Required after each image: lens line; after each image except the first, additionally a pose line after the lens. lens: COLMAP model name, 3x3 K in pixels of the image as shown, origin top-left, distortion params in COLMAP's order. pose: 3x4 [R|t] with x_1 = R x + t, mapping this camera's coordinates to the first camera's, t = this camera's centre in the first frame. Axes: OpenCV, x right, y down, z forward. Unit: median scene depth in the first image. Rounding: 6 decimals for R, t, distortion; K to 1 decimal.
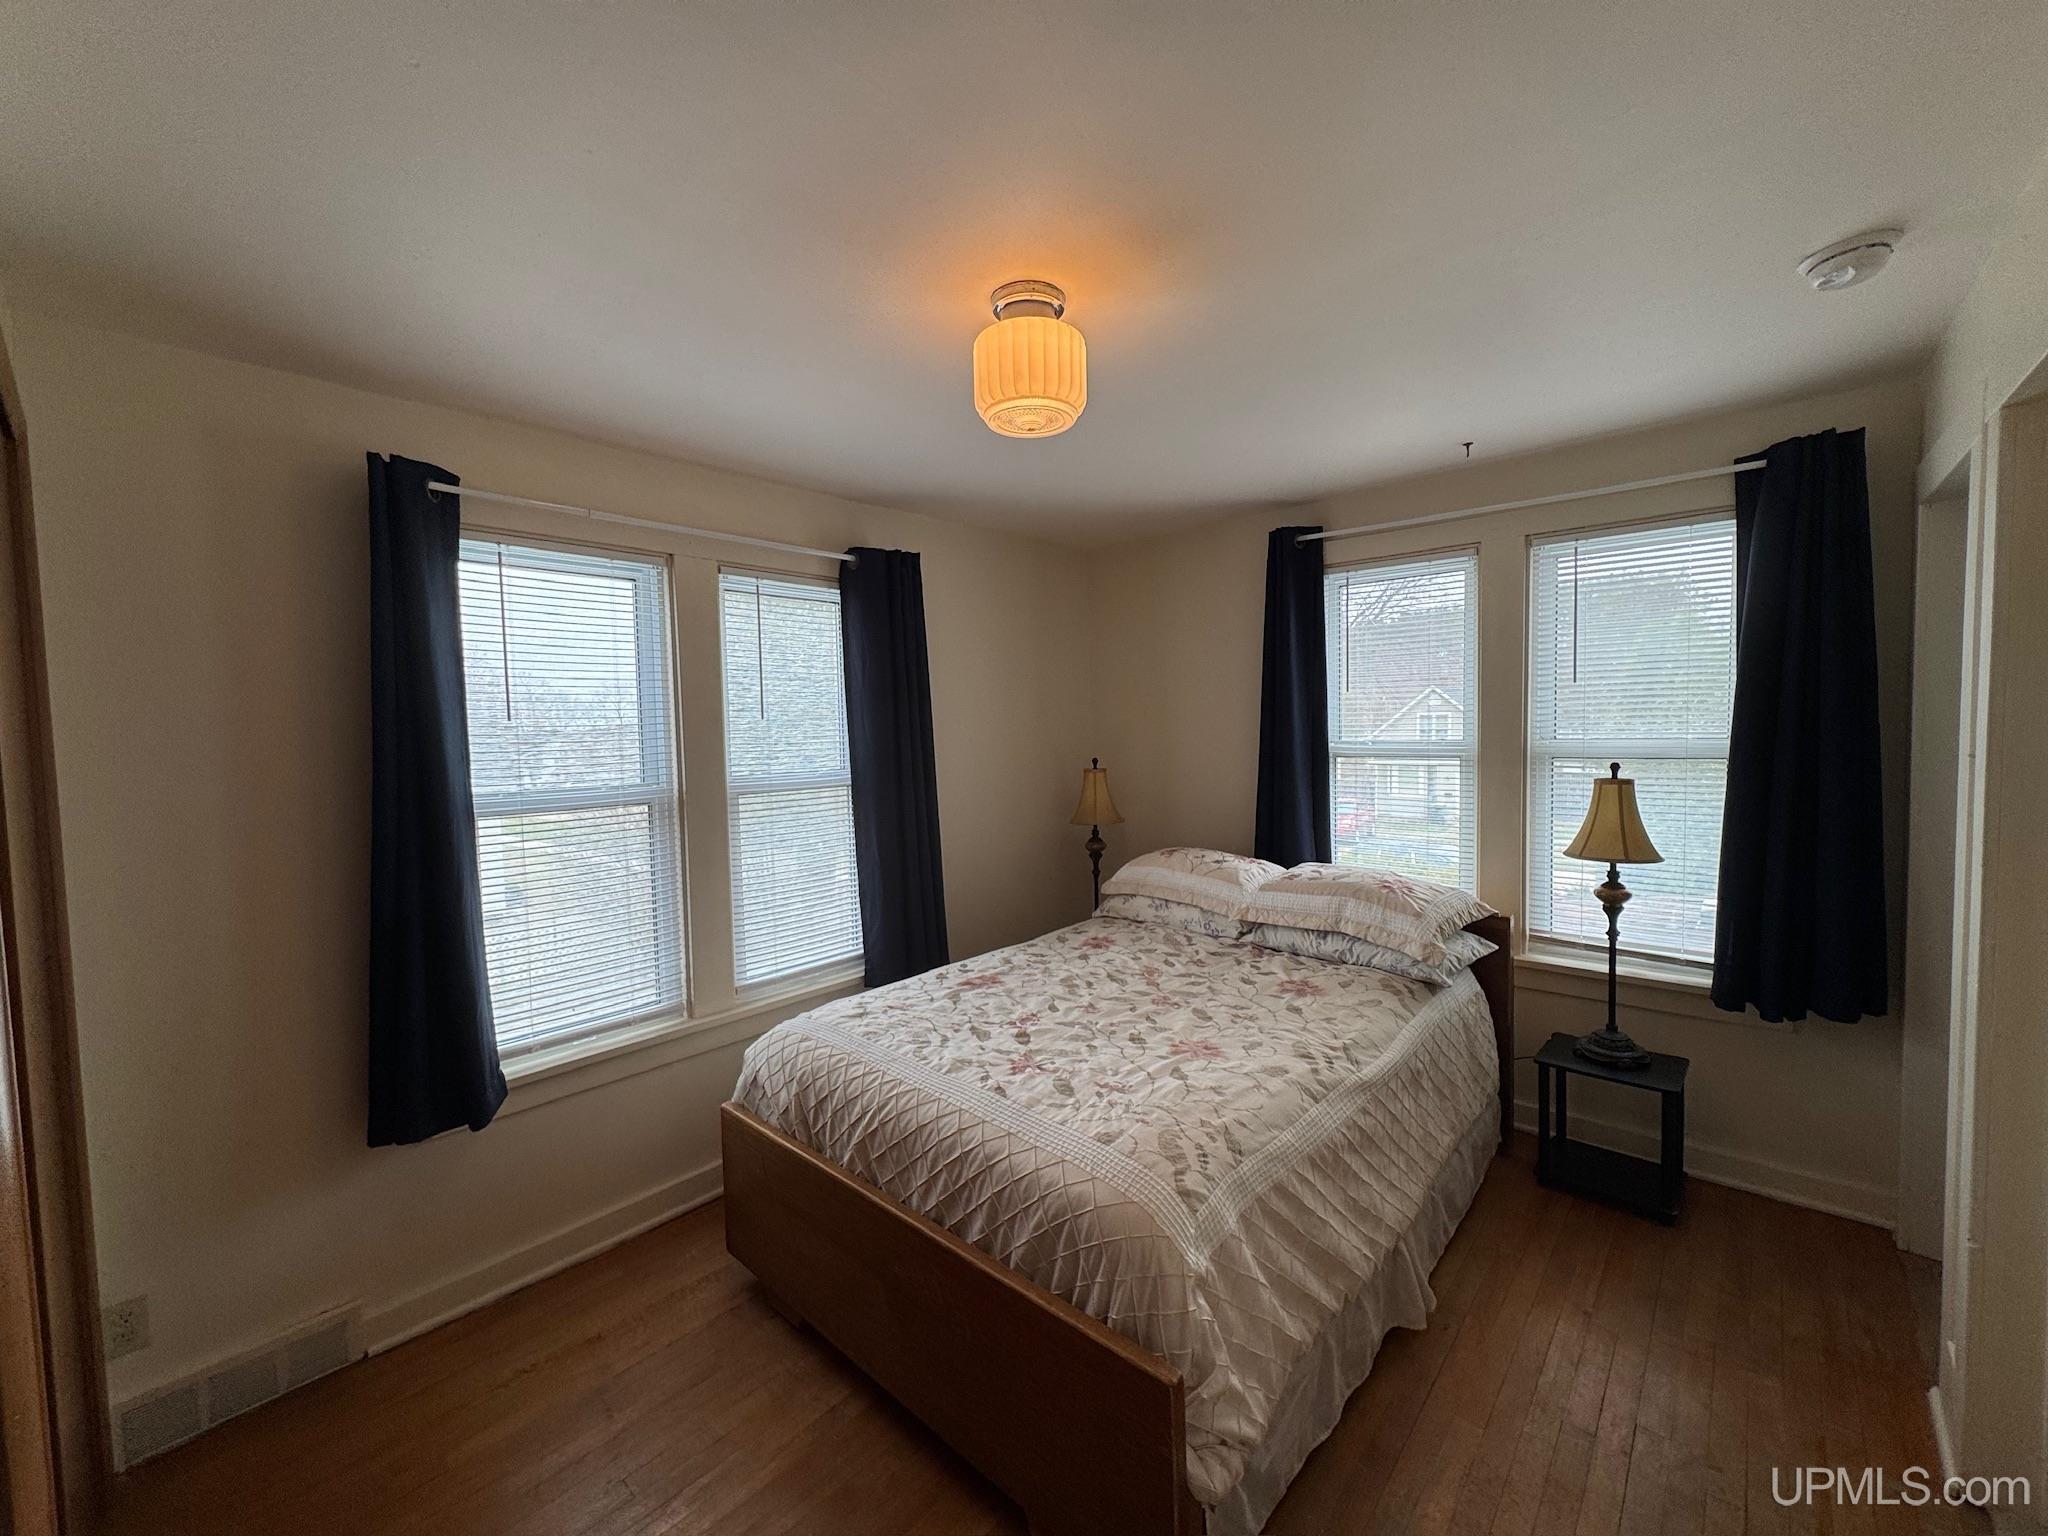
lens RADIAL K [[816.4, 0, 1024.0], [0, 816.4, 768.0], [0, 0, 1]] dist [-0.003466, -0.000333]
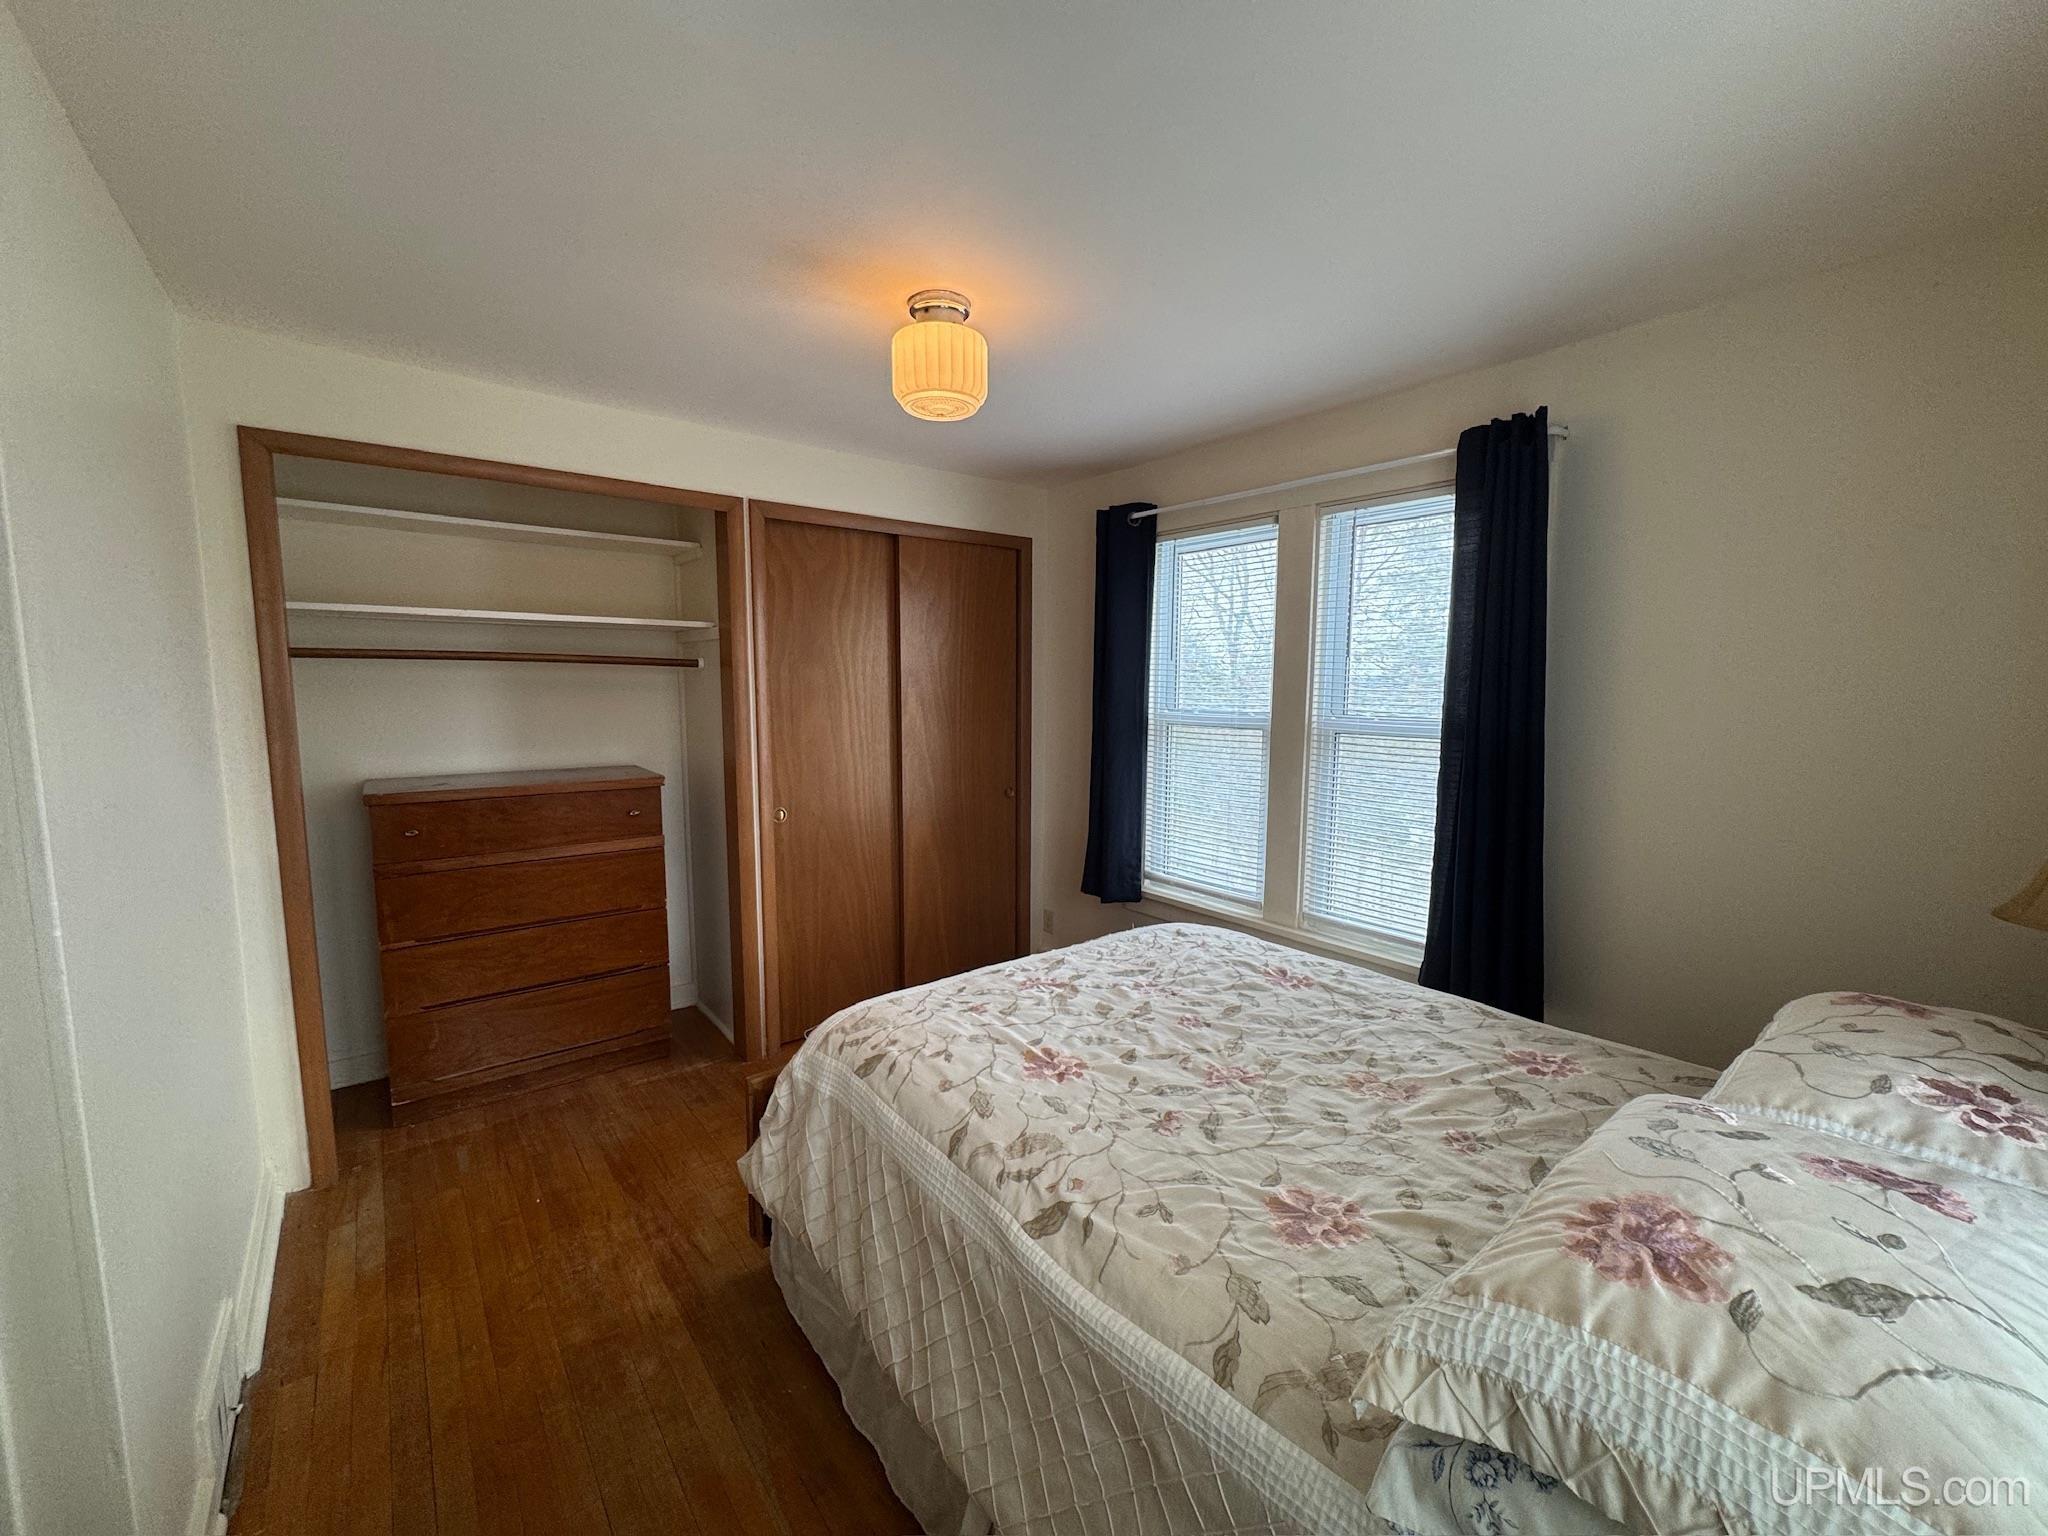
lens RADIAL K [[816.4, 0, 1024.0], [0, 816.4, 768.0], [0, 0, 1]] dist [-0.003466, -0.000333]
pose [[-0.167054, 0.125995, -0.977864, 0.851080], [-0.049268, 0.989495, 0.135910, -0.050259], [0.984716, 0.070882, -0.159092, 0.940983]]
